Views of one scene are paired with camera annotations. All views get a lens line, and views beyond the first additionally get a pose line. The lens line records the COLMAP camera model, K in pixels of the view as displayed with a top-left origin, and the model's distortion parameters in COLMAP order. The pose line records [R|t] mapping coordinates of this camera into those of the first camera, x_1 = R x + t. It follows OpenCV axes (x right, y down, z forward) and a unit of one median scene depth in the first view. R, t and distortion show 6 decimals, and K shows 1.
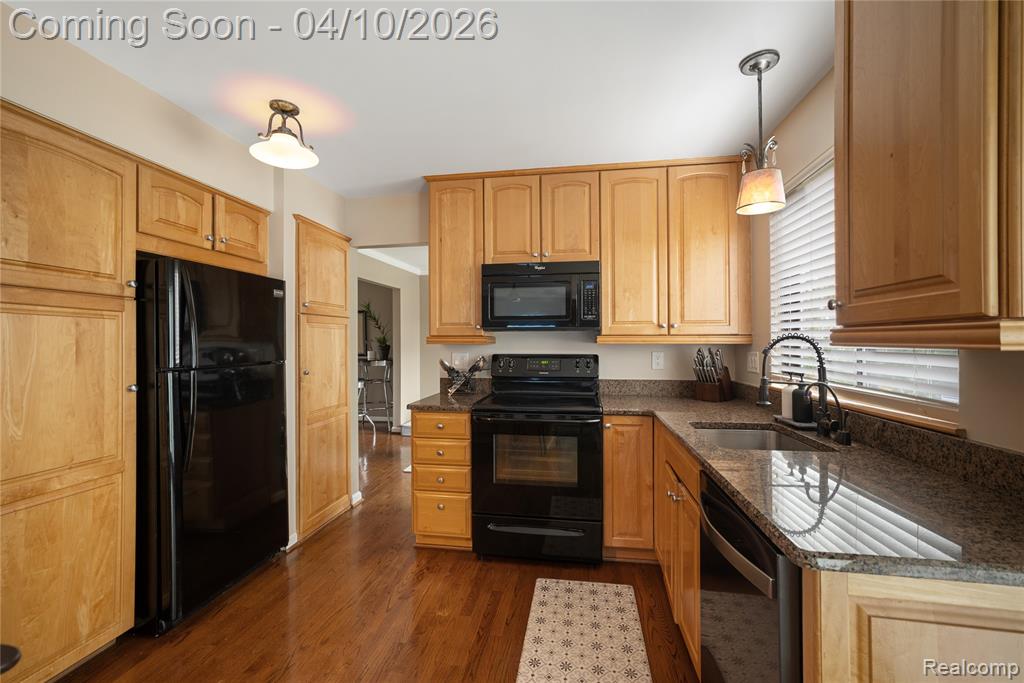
lens RADIAL K [[426.1, 0, 512.0], [0, 426.1, 341.5], [0, 0, 1]] dist [-0.017550, 0.000013]
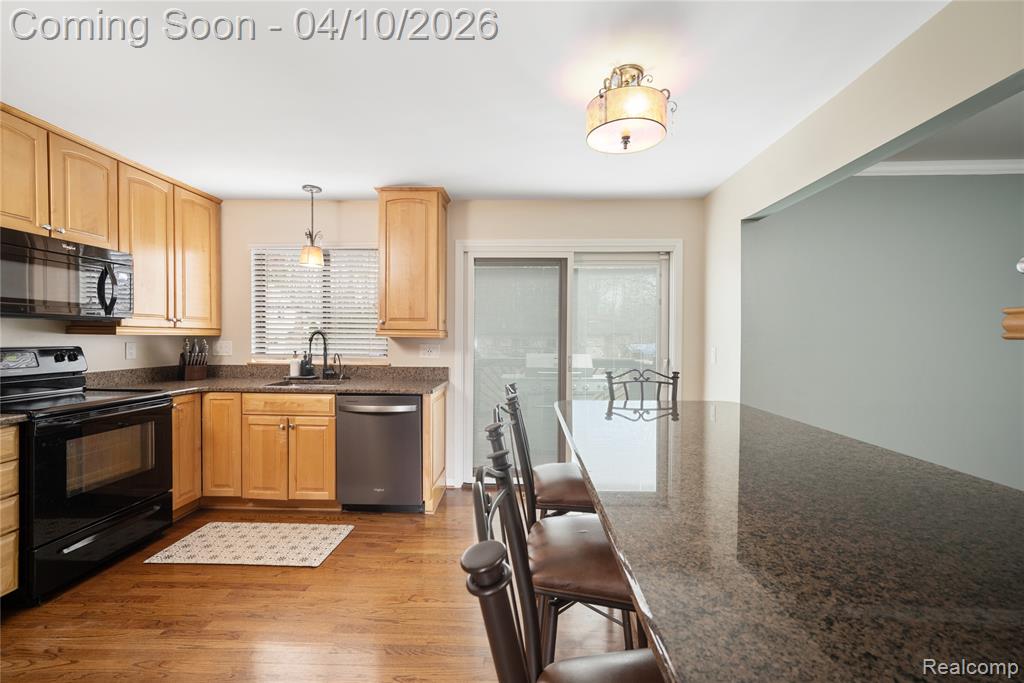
lens RADIAL K [[432.9, 0, 512.0], [0, 432.9, 343.5], [0, 0, 1]] dist [-0.000675, 0.008624]
pose [[-0.125461, -0.015737, 0.991974, -0.968065], [-0.010566, 0.999839, 0.014526, 0.001263], [-0.992042, -0.008659, -0.125607, 0.218152]]
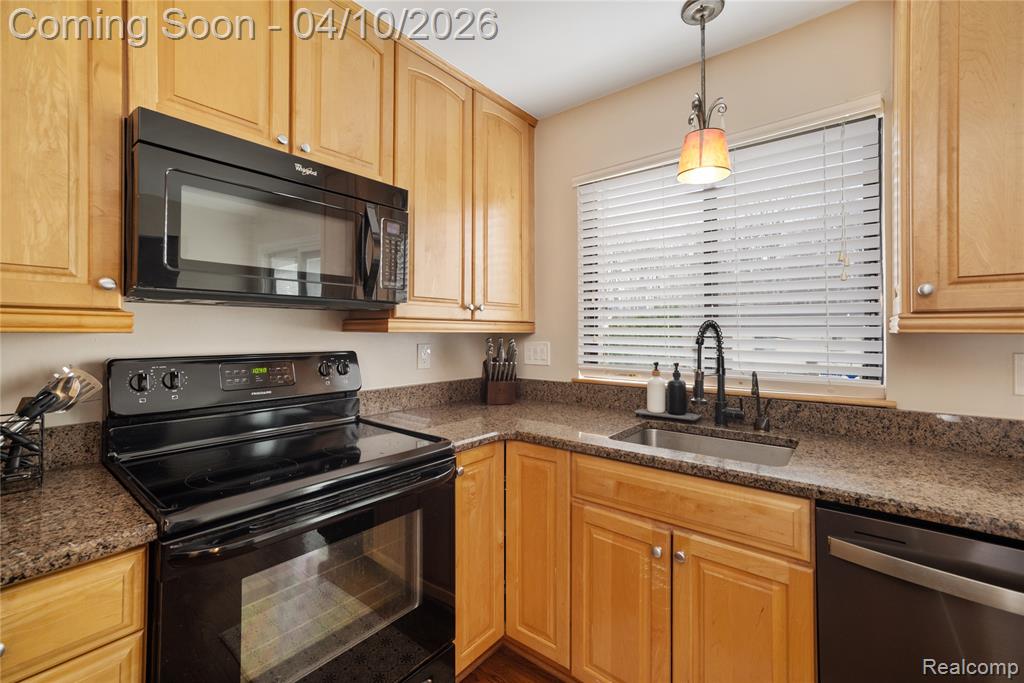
lens RADIAL K [[433.1, 0, 512.1], [0, 433.1, 326.1], [0, 0, 1]] dist [-0.002014, -0.000051]
pose [[0.492345, 0.015201, 0.870267, -0.243291], [-0.003797, 0.999875, -0.015317, 0.005825], [-0.870392, 0.004237, 0.492341, 0.585397]]
